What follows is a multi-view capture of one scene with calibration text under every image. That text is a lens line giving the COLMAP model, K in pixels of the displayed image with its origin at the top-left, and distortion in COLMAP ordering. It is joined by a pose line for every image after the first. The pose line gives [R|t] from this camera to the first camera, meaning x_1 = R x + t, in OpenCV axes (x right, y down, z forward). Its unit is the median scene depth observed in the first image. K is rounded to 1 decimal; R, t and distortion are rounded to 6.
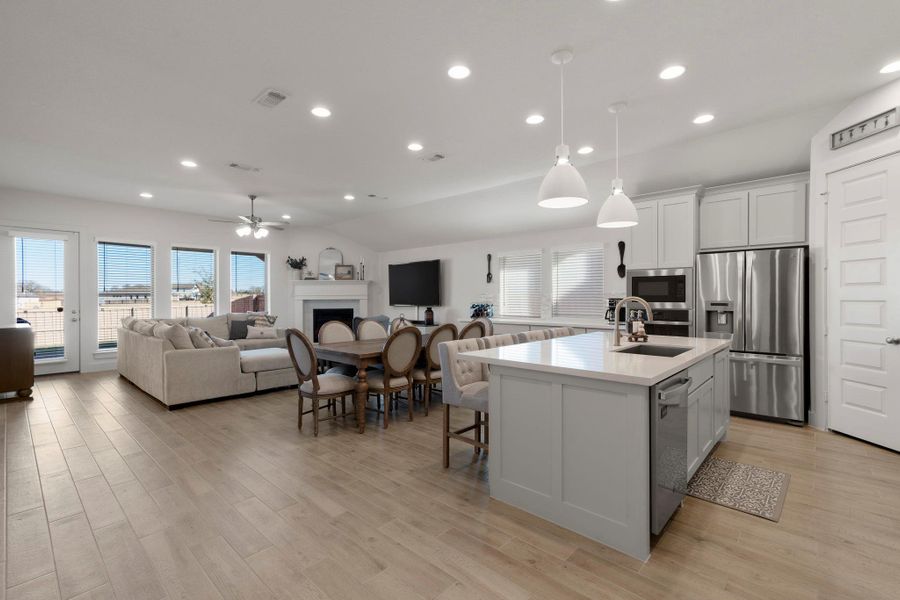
lens RADIAL K [[402.5, 0, 446.7], [0, 402.5, 301.6], [0, 0, 1]] dist [-0.008255, 0.004515]
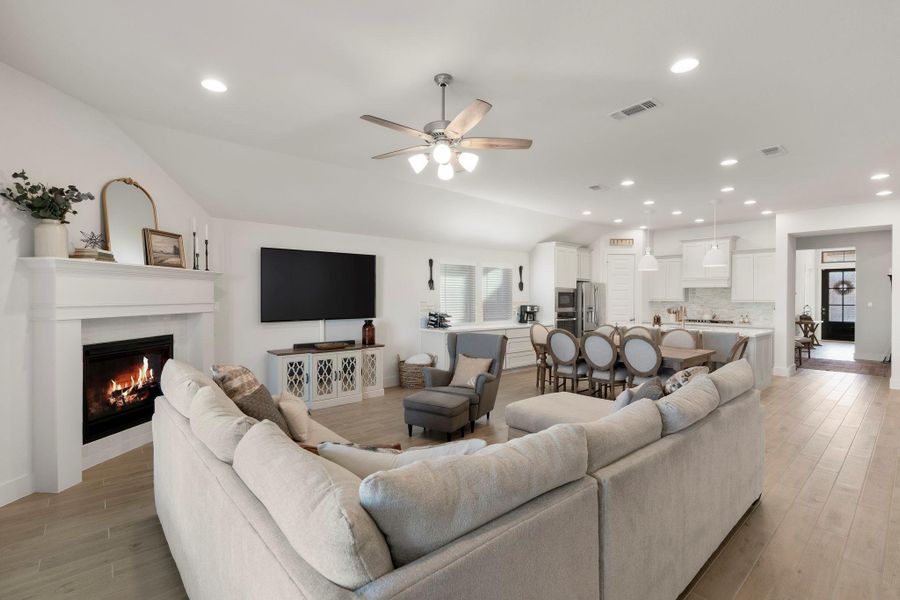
lens RADIAL K [[411.2, 0, 447.2], [0, 411.2, 300.3], [0, 0, 1]] dist [-0.014421, 0.003605]
pose [[0.114092, -0.002810, 0.993466, -0.961781], [0.005475, 0.999983, 0.002199, -0.027871], [-0.993455, 0.005188, 0.114105, 0.985177]]
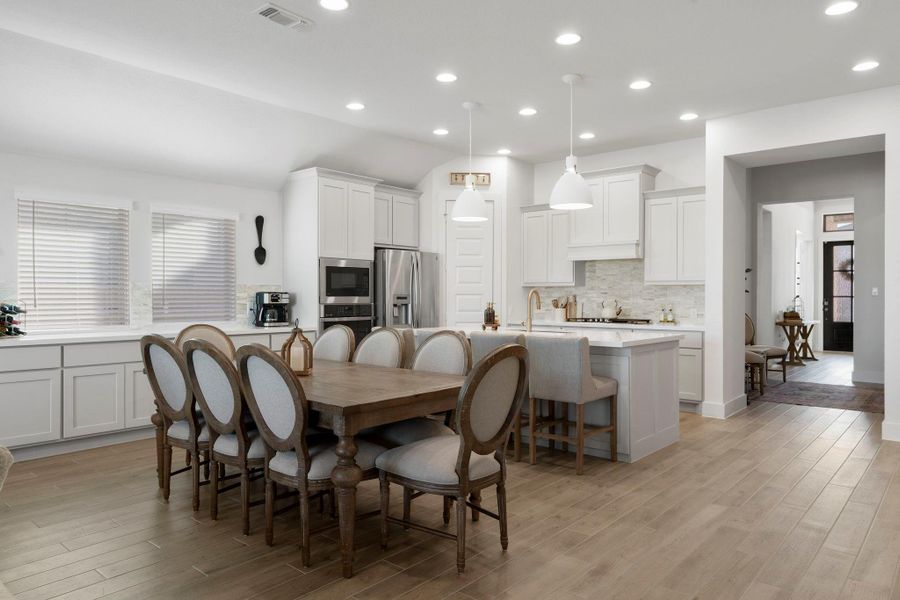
lens RADIAL K [[602.0, 0, 448.2], [0, 602.0, 297.8], [0, 0, 1]] dist [0.004201, 0.001082]
pose [[-0.031849, 0.000899, 0.999492, -0.623064], [0.009388, 0.999956, -0.000600, 0.005469], [-0.999449, 0.009364, -0.031856, 0.618125]]
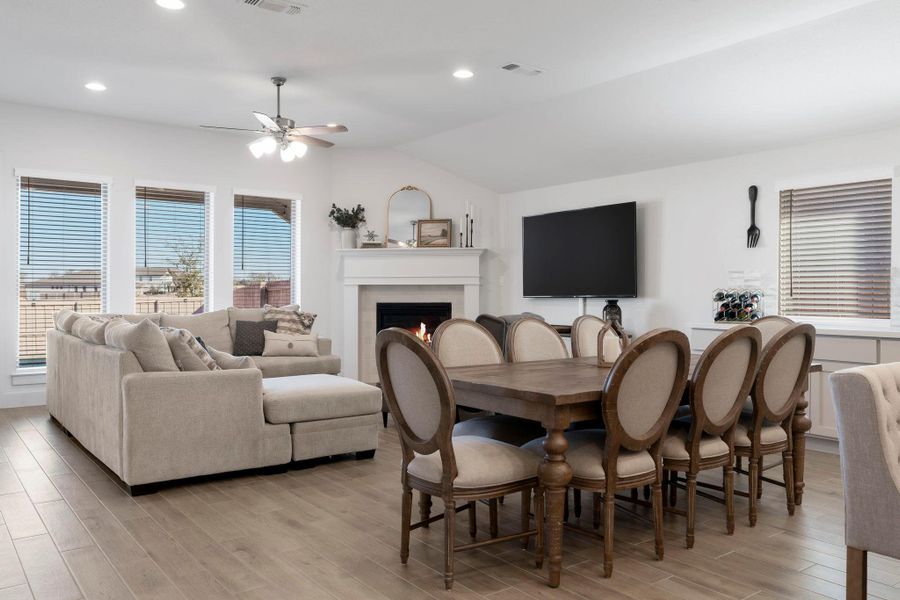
lens RADIAL K [[704.8, 0, 446.5], [0, 704.8, 297.9], [0, 0, 1]] dist [-0.008598, -0.010744]
pose [[0.983612, 0.007541, -0.180139, -0.110909], [-0.008060, 0.999965, -0.002152, 0.019483], [0.180117, 0.003569, 0.983639, 0.155166]]
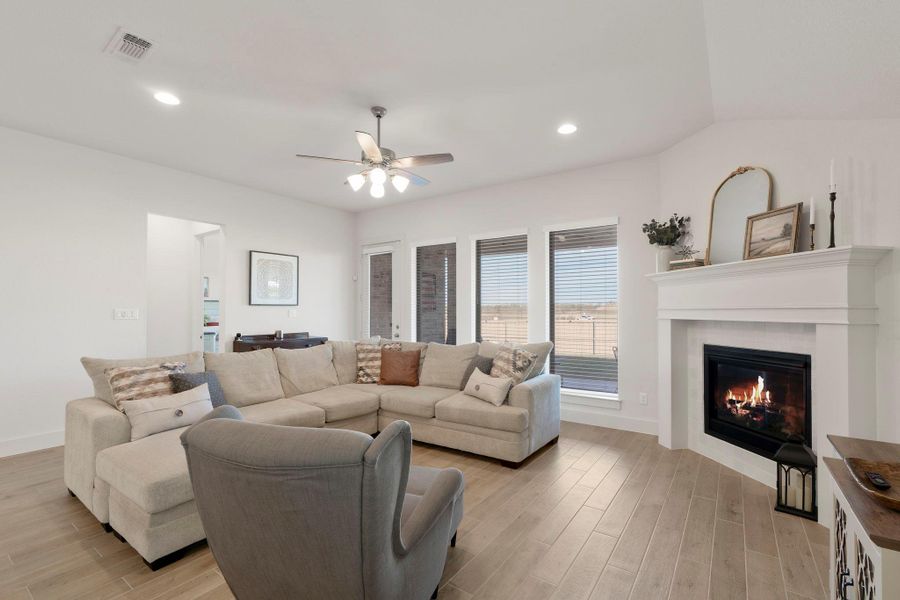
lens RADIAL K [[411.2, 0, 455.5], [0, 411.2, 312.4], [0, 0, 1]] dist [-0.014421, 0.003605]
pose [[0.194434, -0.001680, -0.980914, 0.016934], [-0.005165, 0.999983, -0.002737, -0.012556], [0.980902, 0.005598, 0.194422, 1.035050]]
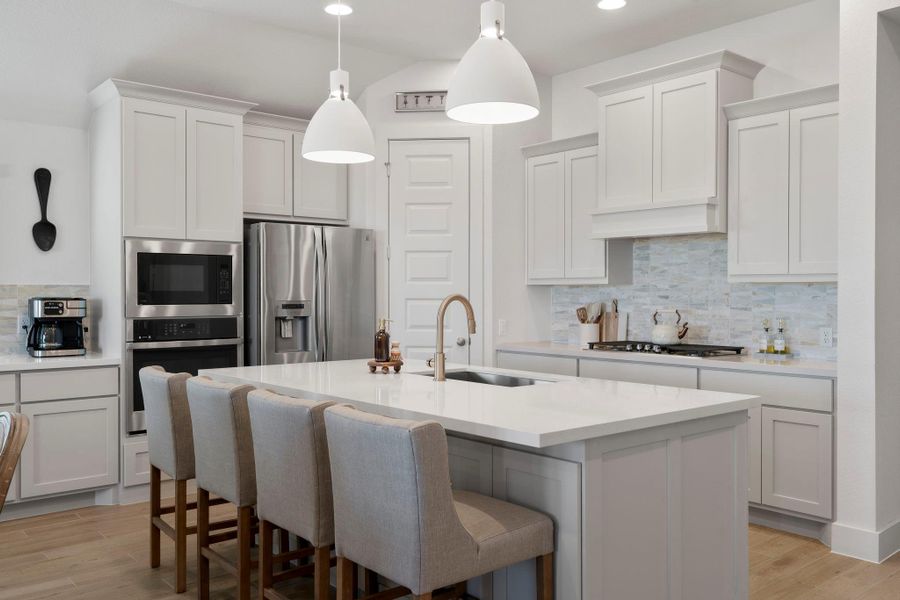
lens RADIAL K [[760.0, 0, 444.5], [0, 760.0, 297.0], [0, 0, 1]] dist [0.013864, -0.003535]
pose [[0.120833, -0.001094, 0.992672, -0.309561], [0.010283, 0.999947, -0.000150, -0.003608], [-0.992620, 0.010226, 0.120838, 0.415105]]
